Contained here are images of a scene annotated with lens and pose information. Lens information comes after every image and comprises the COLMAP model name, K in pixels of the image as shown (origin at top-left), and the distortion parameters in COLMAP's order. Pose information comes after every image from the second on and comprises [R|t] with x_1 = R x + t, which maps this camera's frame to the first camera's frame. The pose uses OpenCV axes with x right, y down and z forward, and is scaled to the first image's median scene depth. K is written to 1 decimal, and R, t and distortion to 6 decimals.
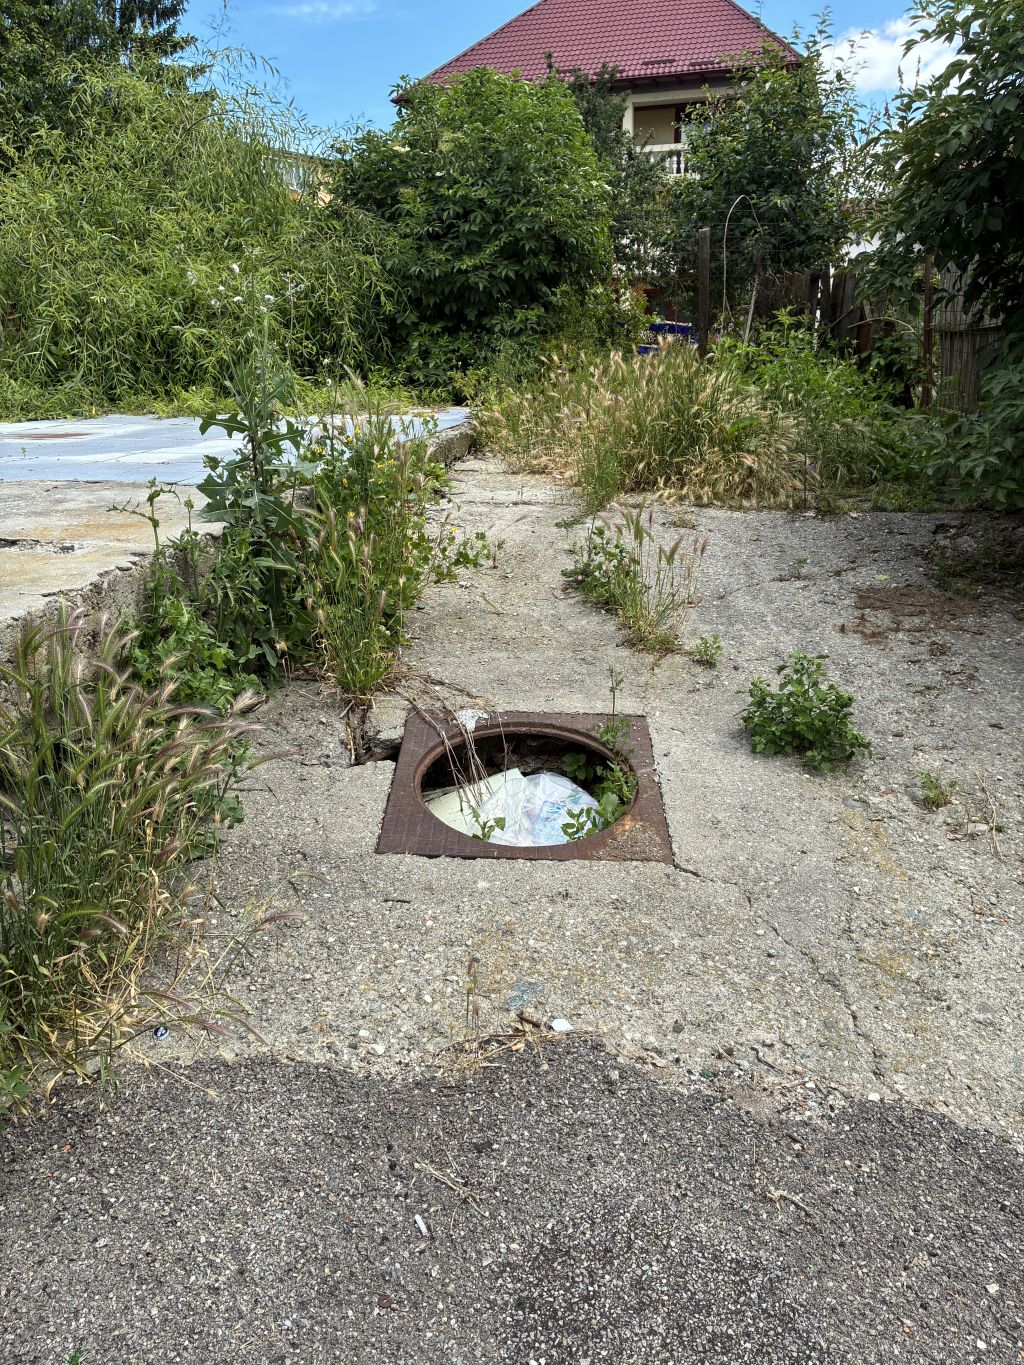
lens RADIAL K [[1024.0, 0, 512.0], [0, 1024.0, 682.5], [0, 0, 1]] dist [0.005796, 0.002937]
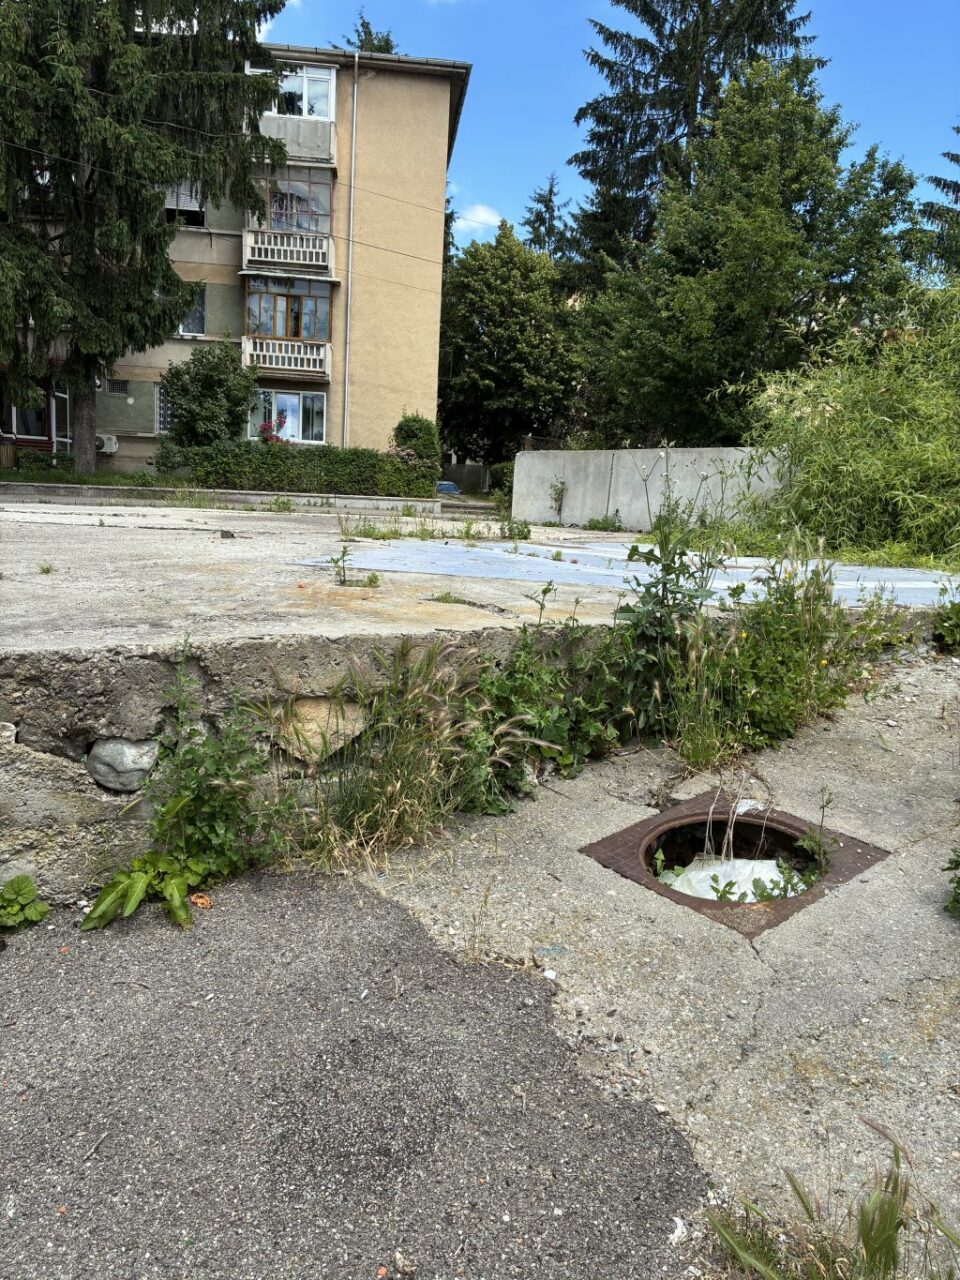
lens RADIAL K [[960.3, 0, 480.0], [0, 960.3, 640.0], [0, 0, 1]] dist [0.005796, 0.002937]
pose [[0.642357, 0.164811, -0.748475, 0.713415], [-0.293191, 0.955161, -0.041300, -0.016509], [0.708107, 0.245975, 0.661876, -0.043235]]
